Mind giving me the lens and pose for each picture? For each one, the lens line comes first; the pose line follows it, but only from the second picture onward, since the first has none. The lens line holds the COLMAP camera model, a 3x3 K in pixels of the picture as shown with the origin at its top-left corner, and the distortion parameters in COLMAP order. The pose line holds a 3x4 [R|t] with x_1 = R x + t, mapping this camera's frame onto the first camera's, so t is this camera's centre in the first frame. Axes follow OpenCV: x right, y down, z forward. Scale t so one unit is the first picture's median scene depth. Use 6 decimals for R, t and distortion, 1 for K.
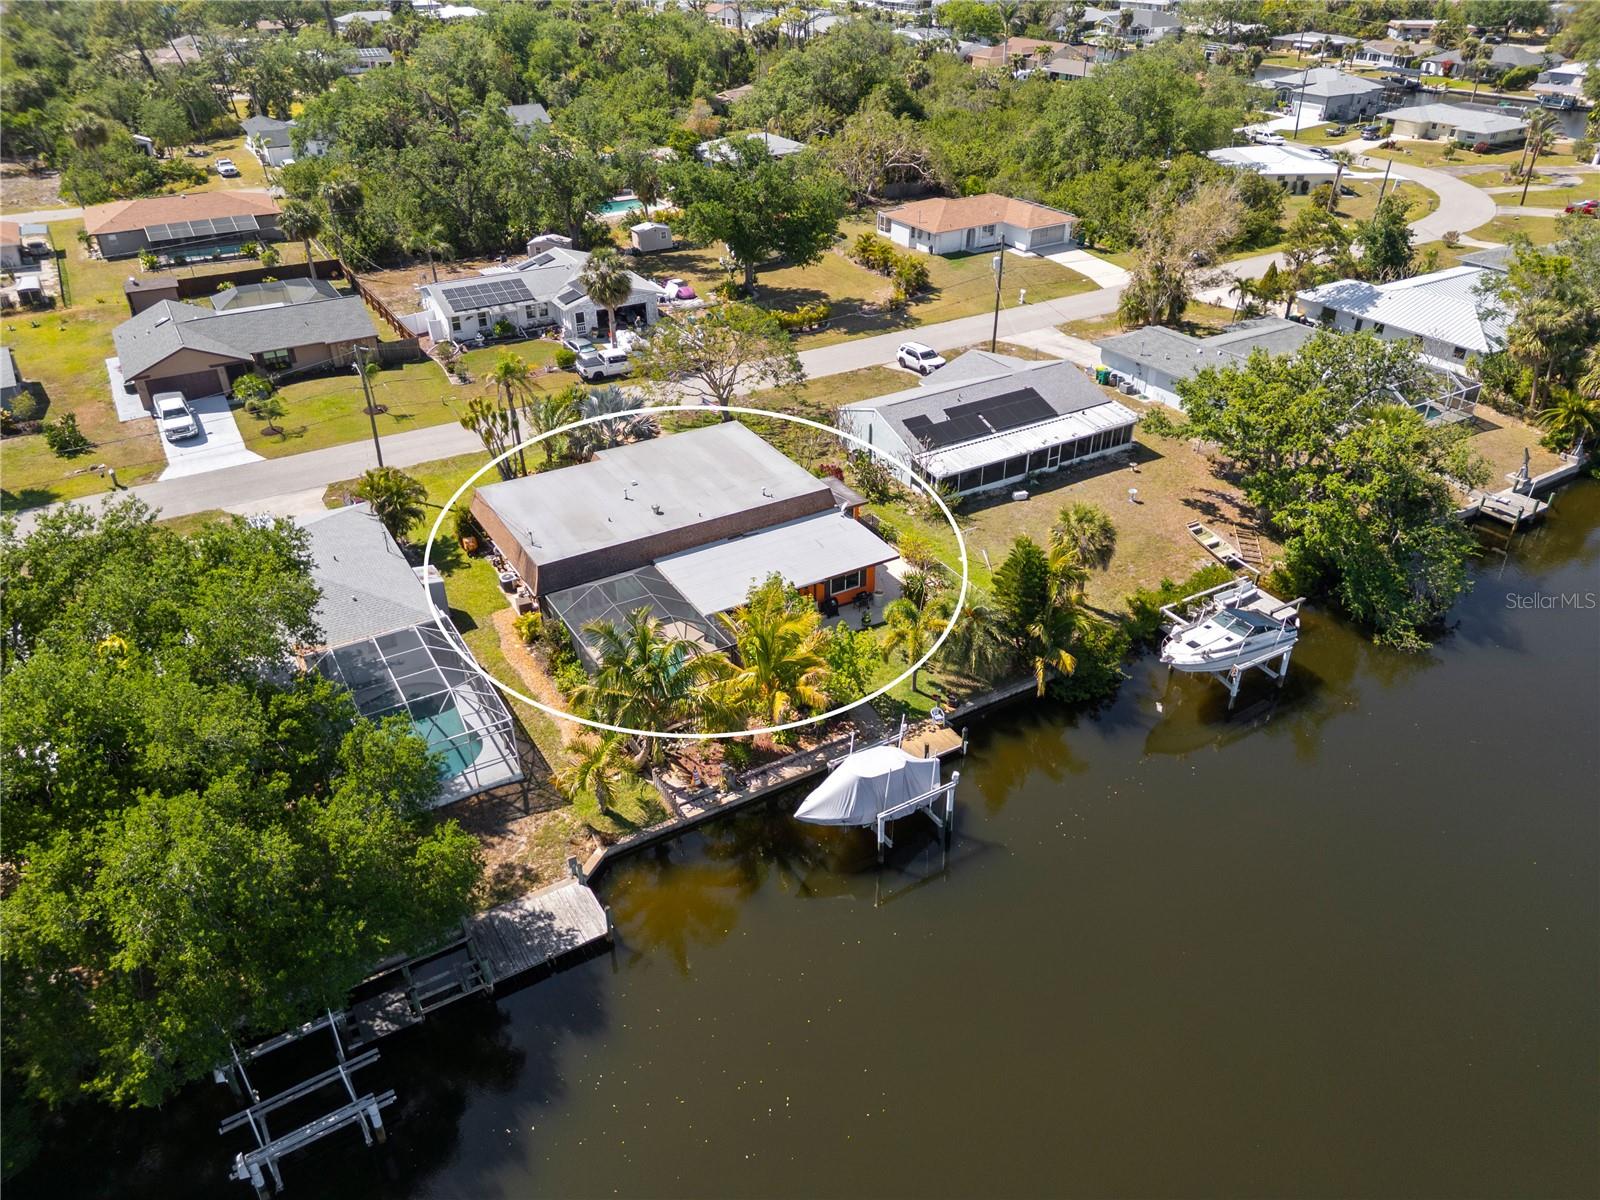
lens RADIAL K [[1118.5, 0, 800.0], [0, 1118.5, 600.0], [0, 0, 1]] dist [0.074370, -0.089997]
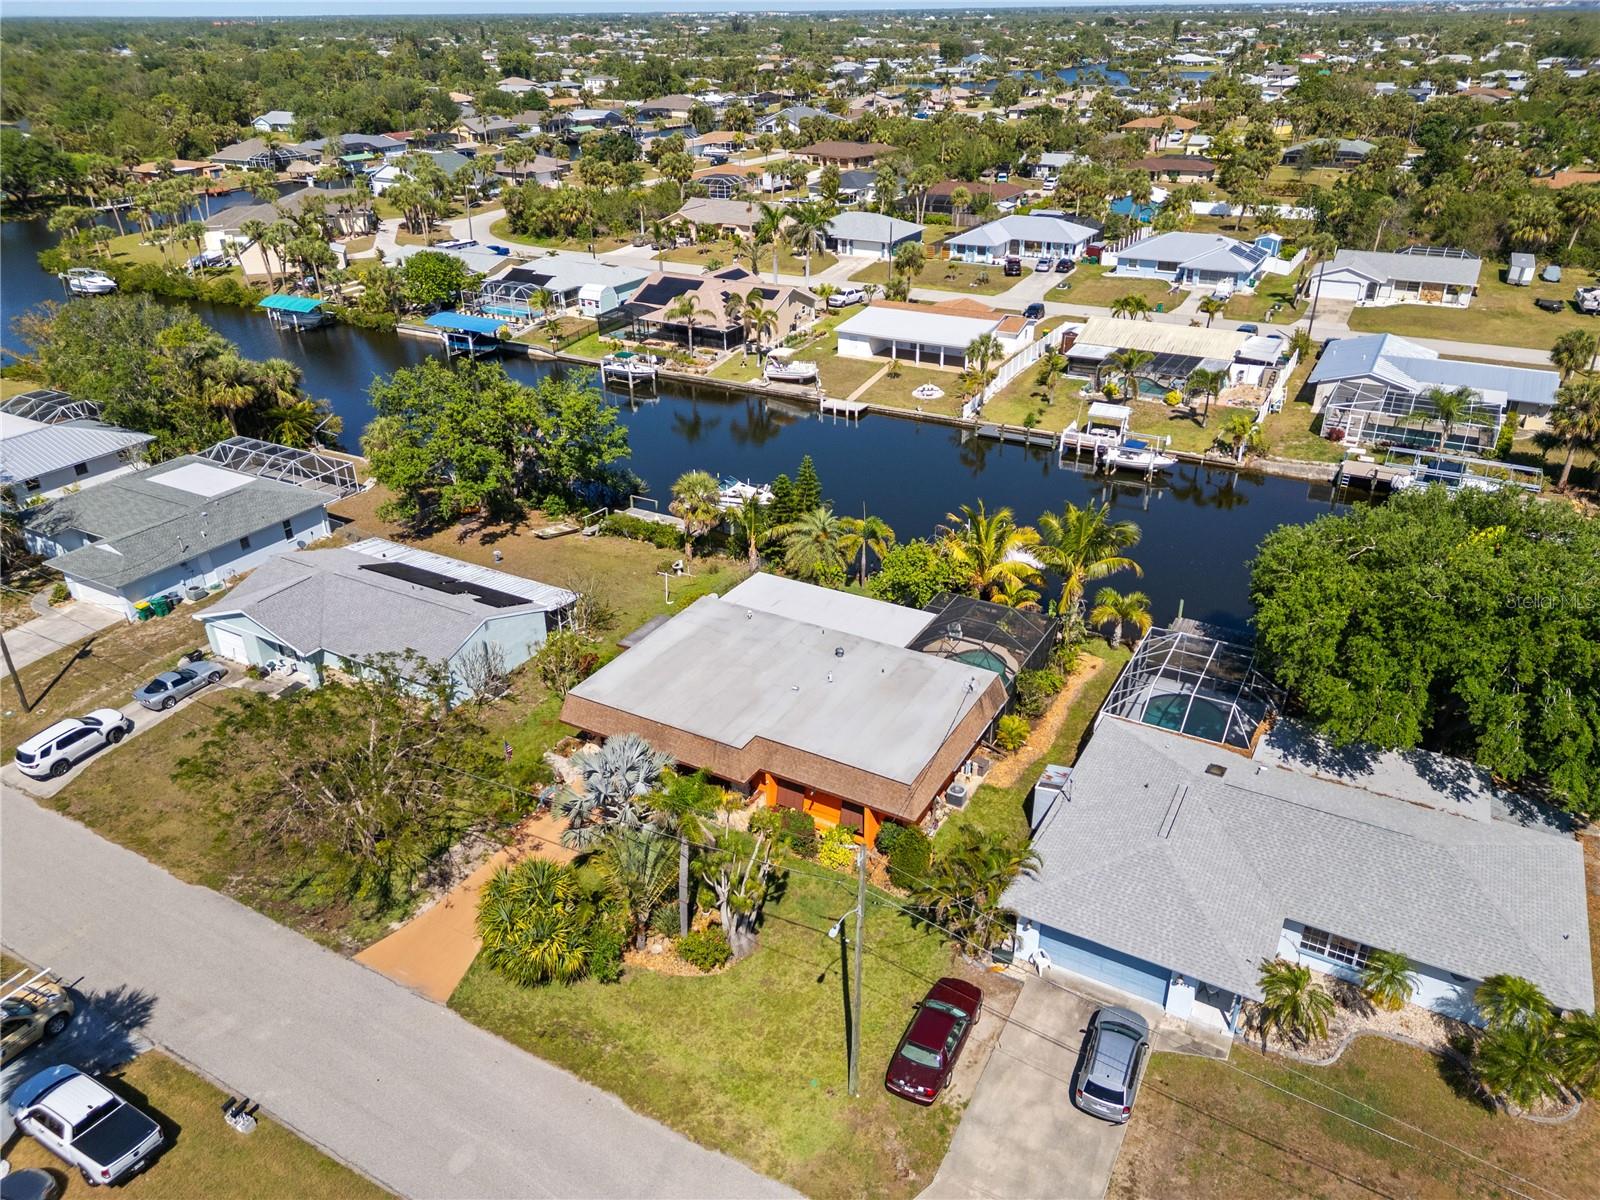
lens RADIAL K [[1118.5, 0, 800.0], [0, 1118.5, 600.0], [0, 0, 1]] dist [0.074370, -0.089997]
pose [[-0.493452, -0.393078, 0.775883, -0.697427], [0.466972, 0.632852, 0.617605, -0.596103], [-0.733786, 0.667074, -0.128726, 0.955198]]
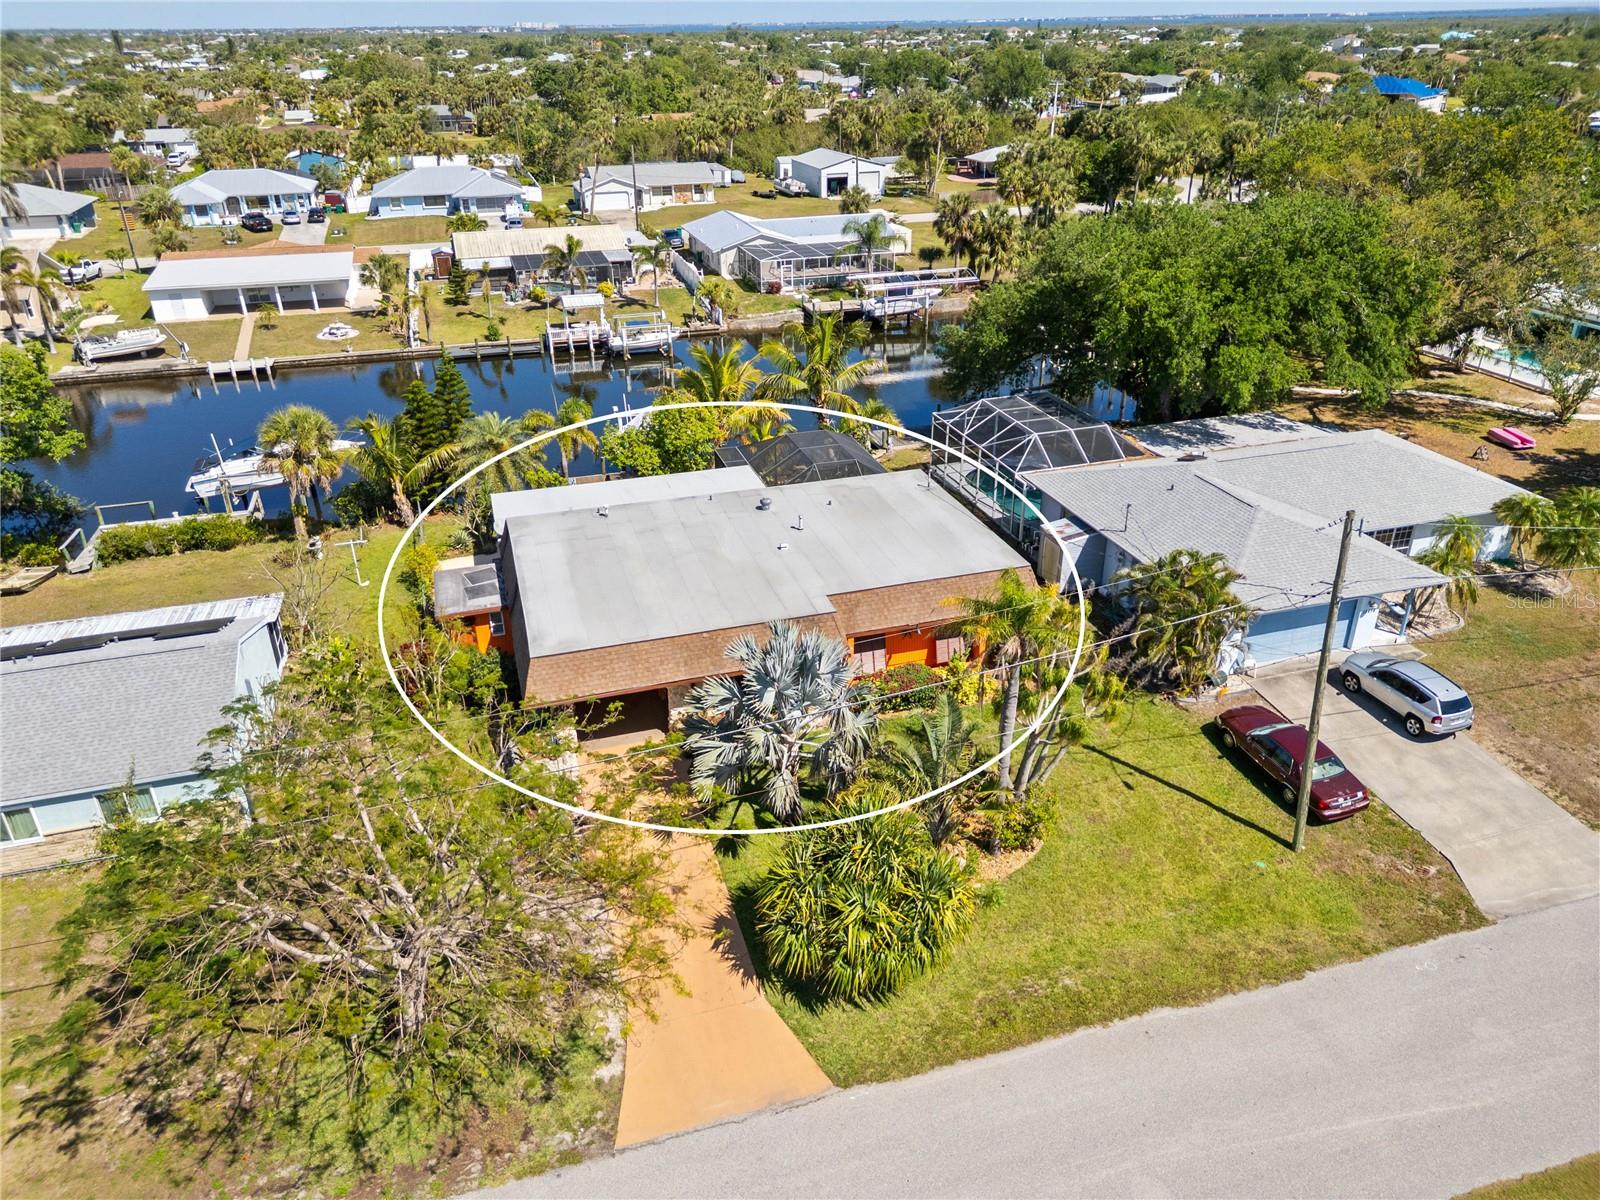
lens RADIAL K [[1118.5, 0, 800.0], [0, 1118.5, 600.0], [0, 0, 1]] dist [0.074370, -0.089997]
pose [[-0.970836, -0.096372, 0.219520, -0.272771], [0.136947, 0.528636, 0.837729, -0.563109], [-0.196780, 0.843360, -0.500021, 1.211867]]
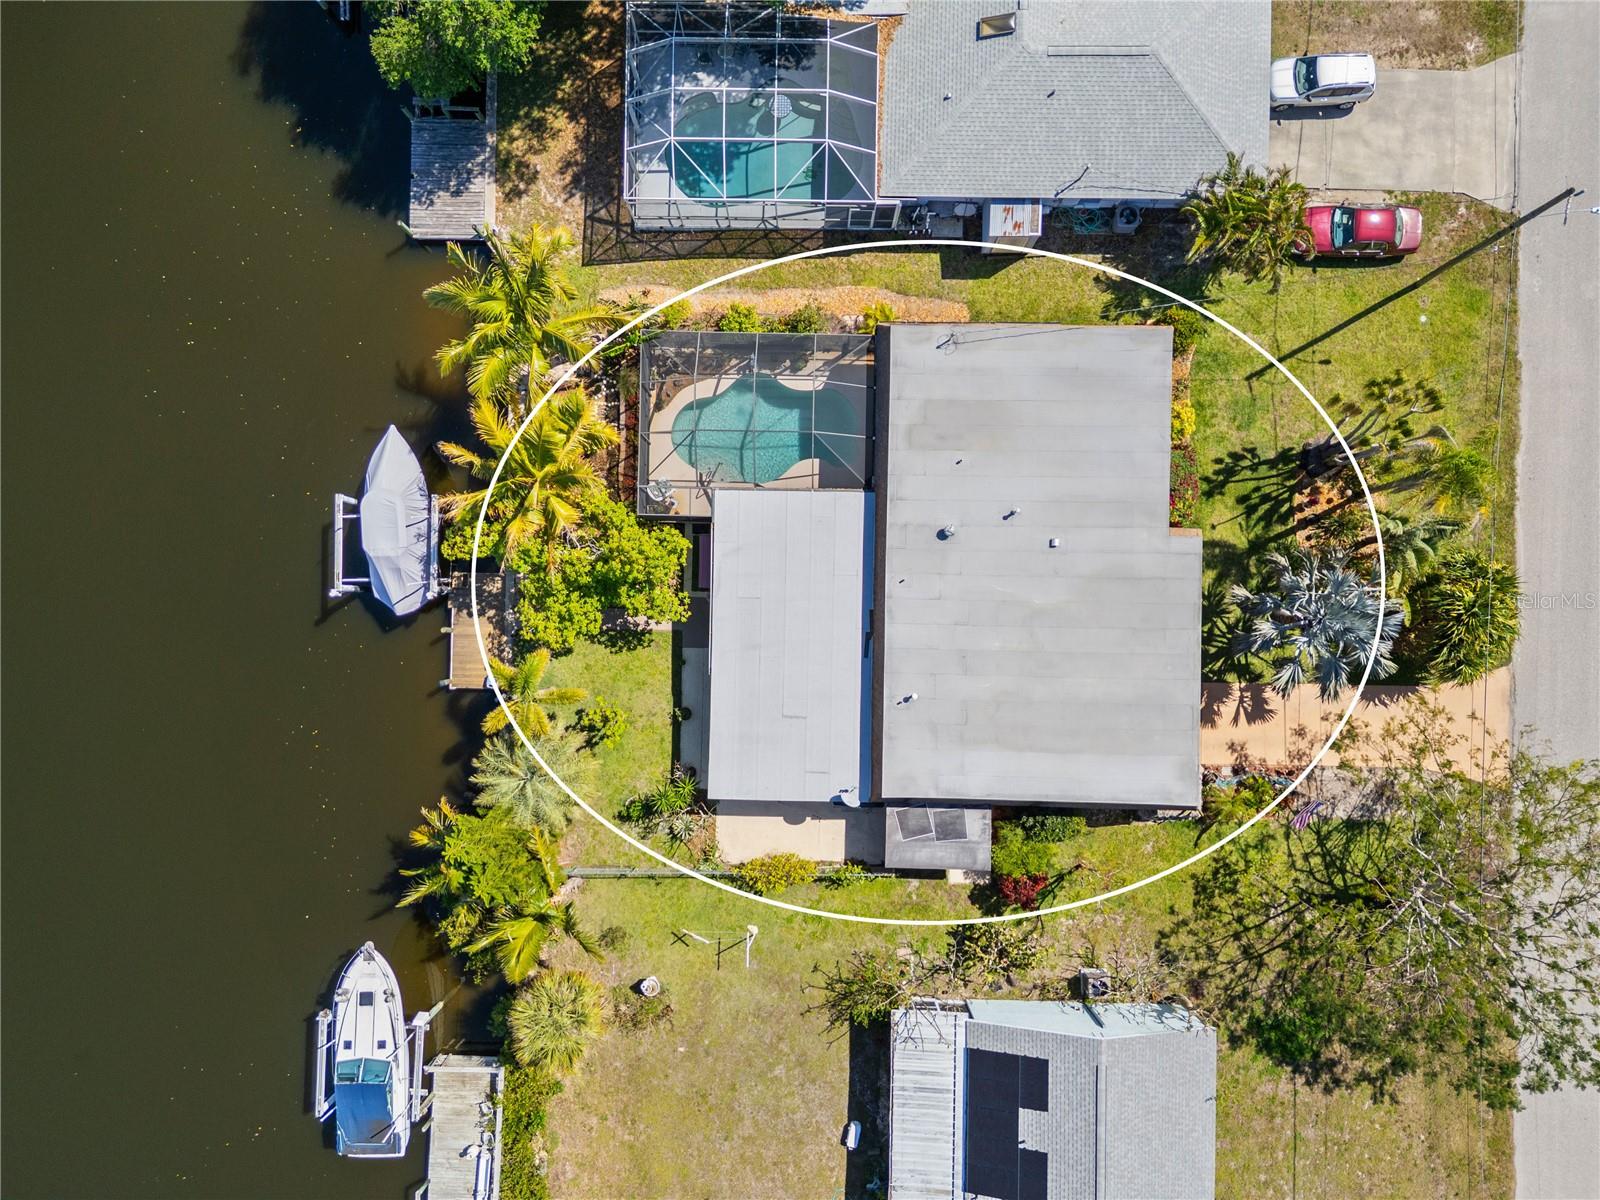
lens RADIAL K [[1118.5, 0, 800.0], [0, 1118.5, 600.0], [0, 0, 1]] dist [0.074370, -0.089997]
pose [[-0.529084, 0.848559, -0.004194, -0.037269], [-0.436351, -0.267824, 0.858993, -0.540121], [0.727783, 0.456310, 0.511971, 0.523506]]
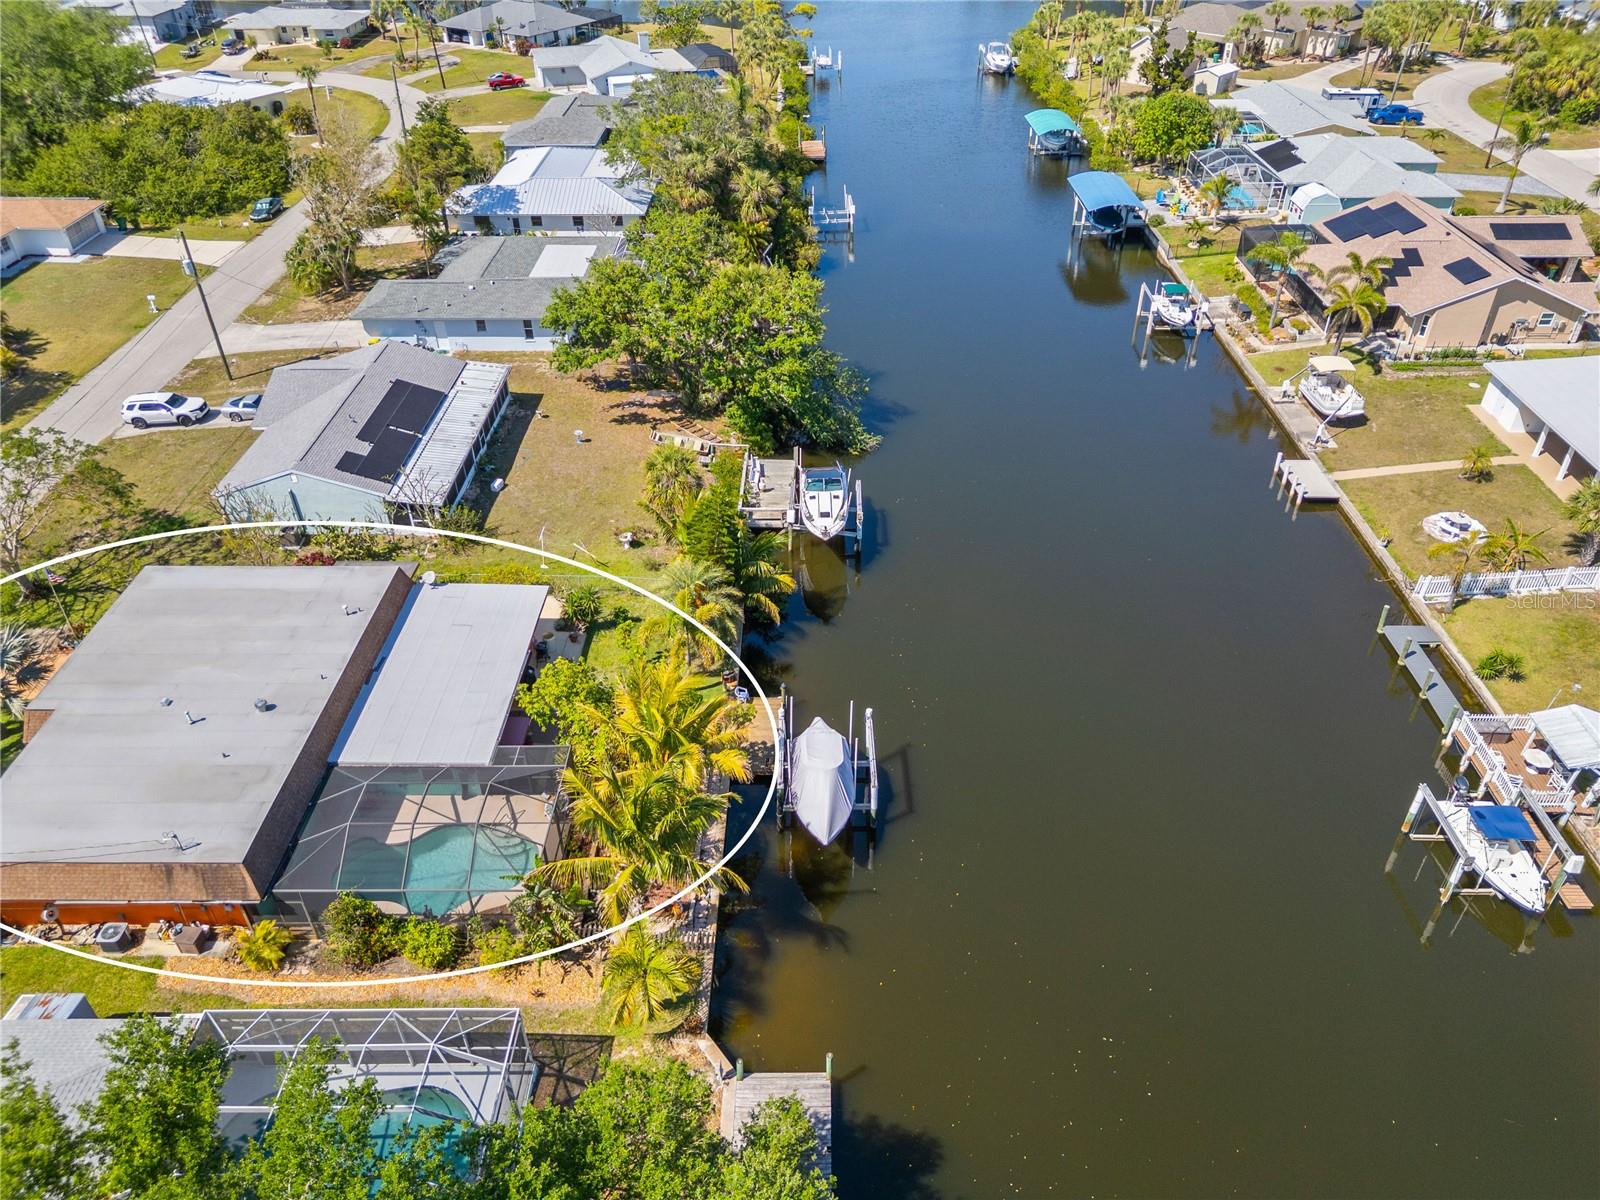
lens RADIAL K [[1118.5, 0, 800.0], [0, 1118.5, 600.0], [0, 0, 1]] dist [0.074370, -0.089997]
pose [[0.521787, -0.501829, 0.689860, -0.351645], [0.453278, 0.848166, 0.274141, -0.153396], [-0.722687, 0.169655, 0.670030, 0.228898]]
